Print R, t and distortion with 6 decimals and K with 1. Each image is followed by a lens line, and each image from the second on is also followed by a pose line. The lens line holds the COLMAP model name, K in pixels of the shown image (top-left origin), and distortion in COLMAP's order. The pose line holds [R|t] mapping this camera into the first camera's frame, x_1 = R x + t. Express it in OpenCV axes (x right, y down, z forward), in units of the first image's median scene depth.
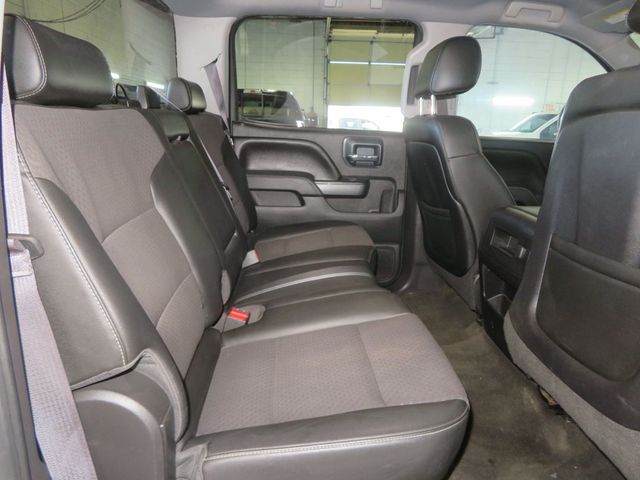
lens RADIAL K [[463.8, 0, 320.8], [0, 463.8, 237.9], [0, 0, 1]] dist [-0.015491, 0.021650]
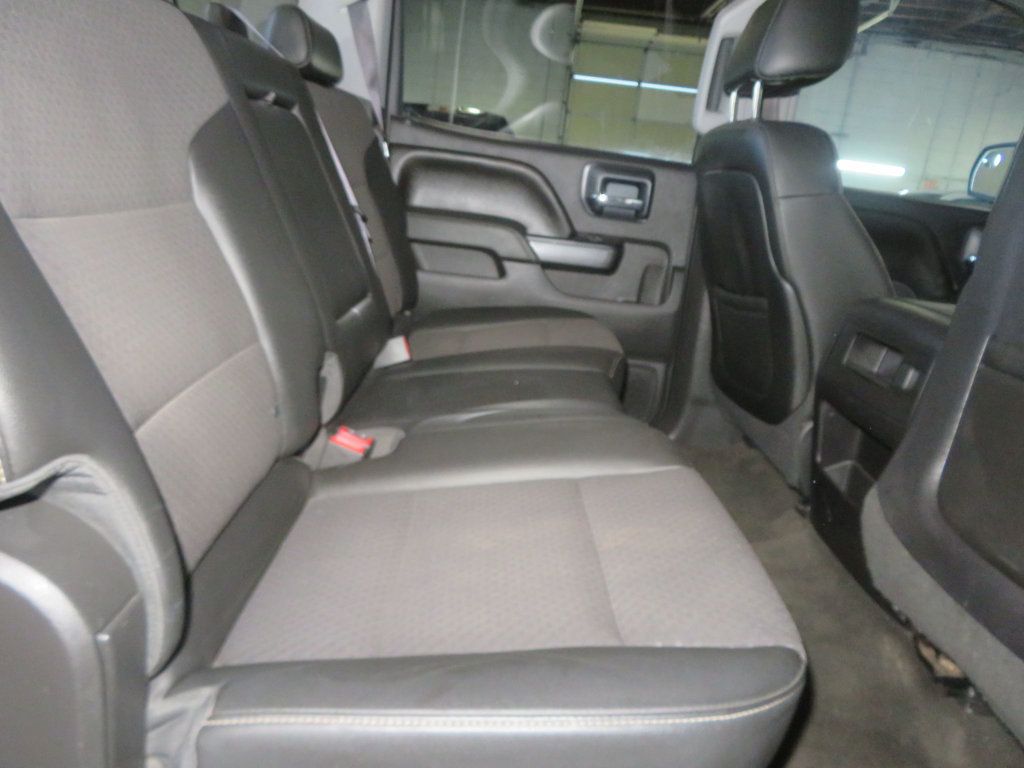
lens RADIAL K [[742.1, 0, 510.8], [0, 742.1, 385.9], [0, 0, 1]] dist [-0.015491, 0.021650]
pose [[0.995075, 0.095583, -0.026246, 0.010808], [-0.094803, 0.995059, 0.029496, 0.043105], [0.028936, -0.026863, 0.999220, 0.120765]]
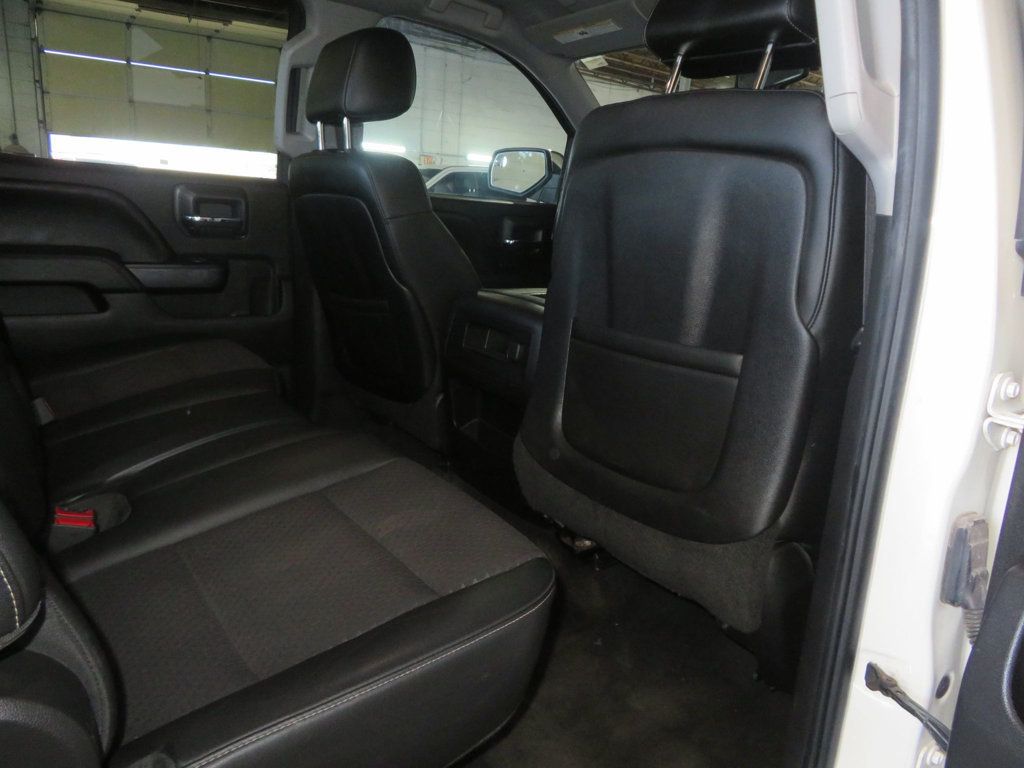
lens RADIAL K [[742.1, 0, 508.7], [0, 742.1, 372.4], [0, 0, 1]] dist [-0.015491, 0.021650]
pose [[0.845164, -0.098122, 0.525424, -0.128265], [0.090840, 0.995074, 0.039708, 0.012650], [-0.526732, 0.014170, 0.849913, 0.038532]]
